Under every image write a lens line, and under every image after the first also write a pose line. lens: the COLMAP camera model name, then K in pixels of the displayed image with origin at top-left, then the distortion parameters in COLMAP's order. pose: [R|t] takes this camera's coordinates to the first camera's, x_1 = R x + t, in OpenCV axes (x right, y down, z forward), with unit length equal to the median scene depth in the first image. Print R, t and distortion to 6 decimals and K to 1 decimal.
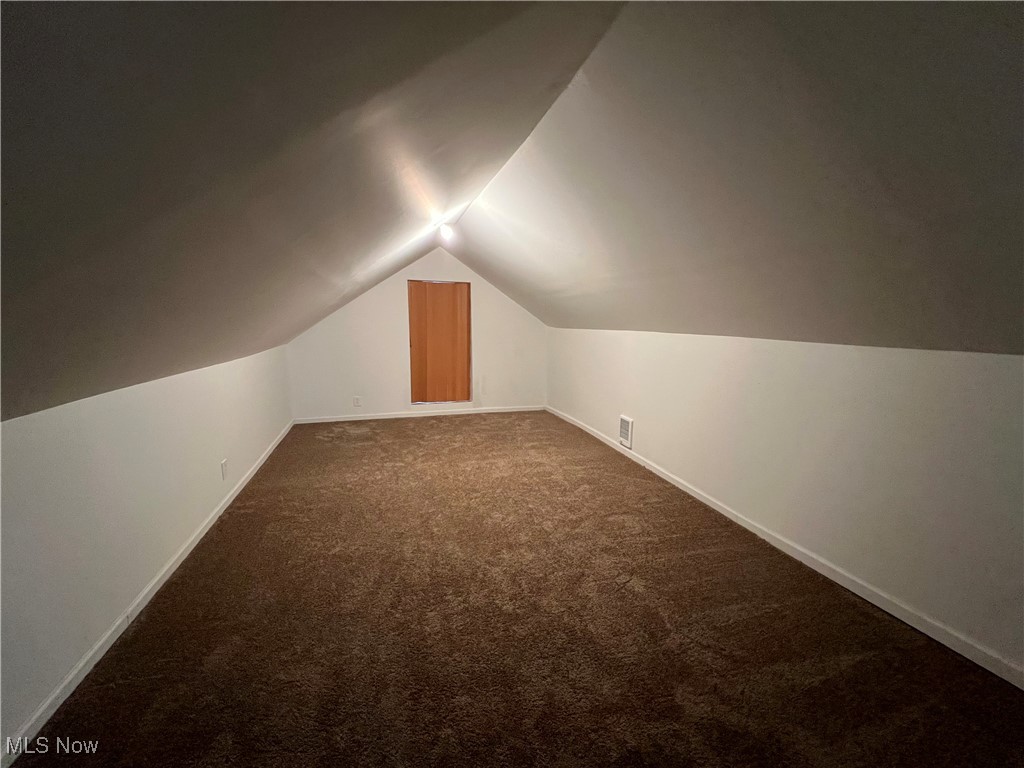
lens RADIAL K [[408.9, 0, 505.7], [0, 408.9, 382.7], [0, 0, 1]] dist [0.003368, 0.000361]
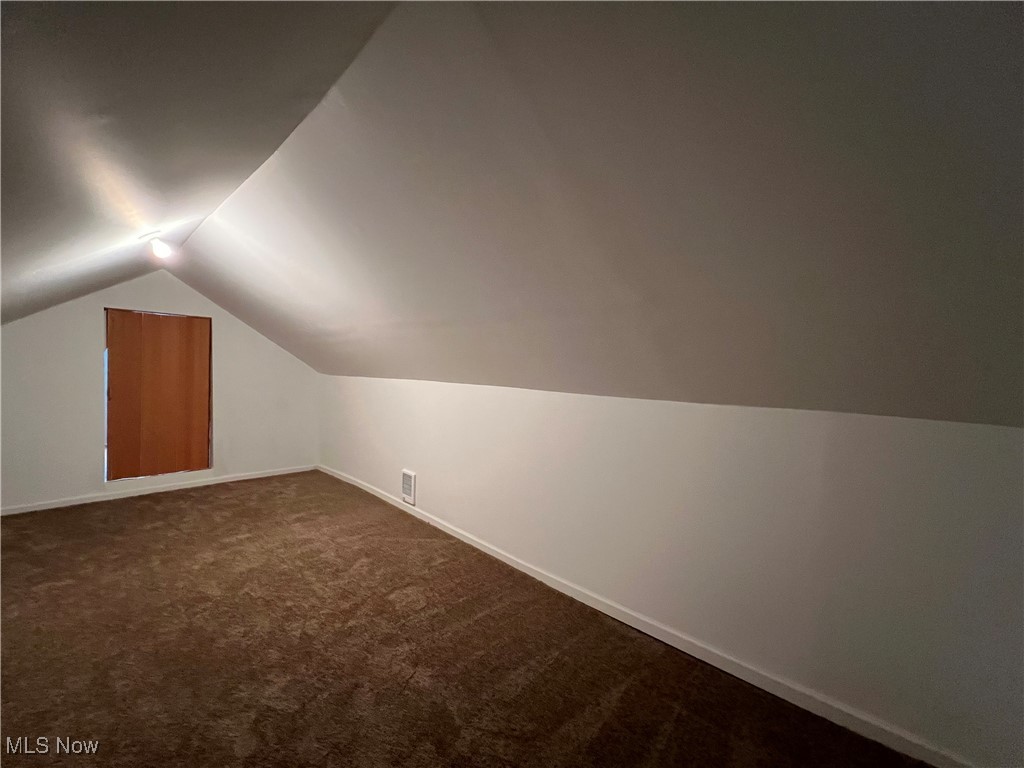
lens RADIAL K [[412.6, 0, 504.5], [0, 412.6, 385.3], [0, 0, 1]] dist [0.000491, 0.001092]
pose [[0.873957, -0.005165, 0.485976, 0.035927], [0.056364, 0.994273, -0.090794, -0.015310], [-0.482724, 0.106741, 0.869243, 0.067459]]
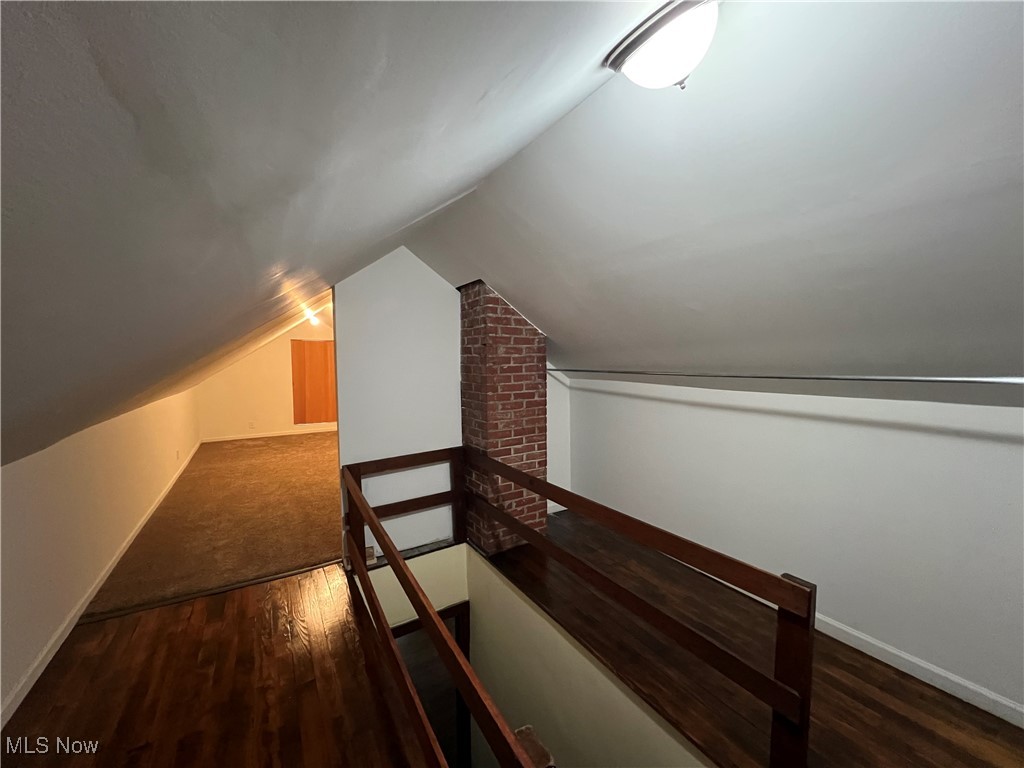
lens RADIAL K [[412.6, 0, 501.3], [0, 412.6, 383.9], [0, 0, 1]] dist [0.000491, 0.001092]
pose [[0.970100, -0.039496, 0.239469, 0.211154], [0.062592, 0.994007, -0.089621, 0.137741], [-0.234494, 0.101930, 0.966759, -0.924432]]
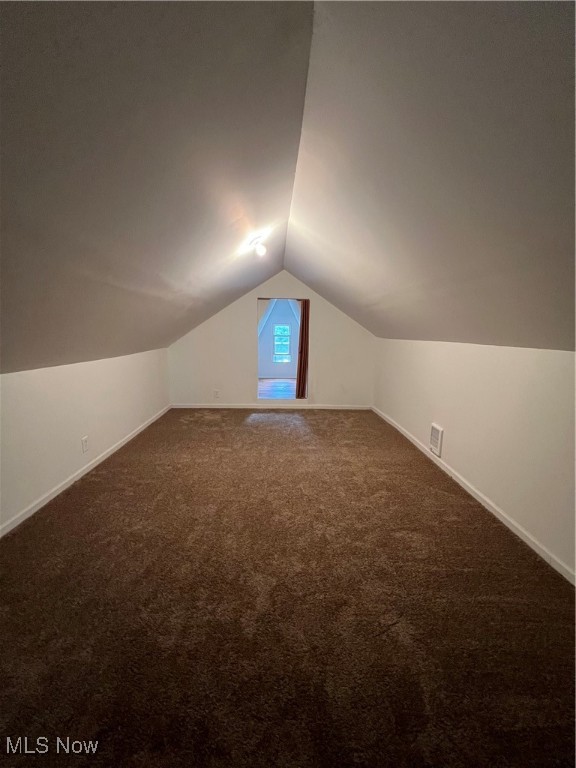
lens RADIAL K [[306.7, 0, 291.8], [0, 306.7, 381.3], [0, 0, 1]] dist [0.003368, 0.000361]
pose [[0.970494, 0.048172, -0.236266, 0.141120], [-0.046898, 0.998839, 0.011012, -0.021969], [0.236522, 0.000394, 0.971626, 0.198225]]
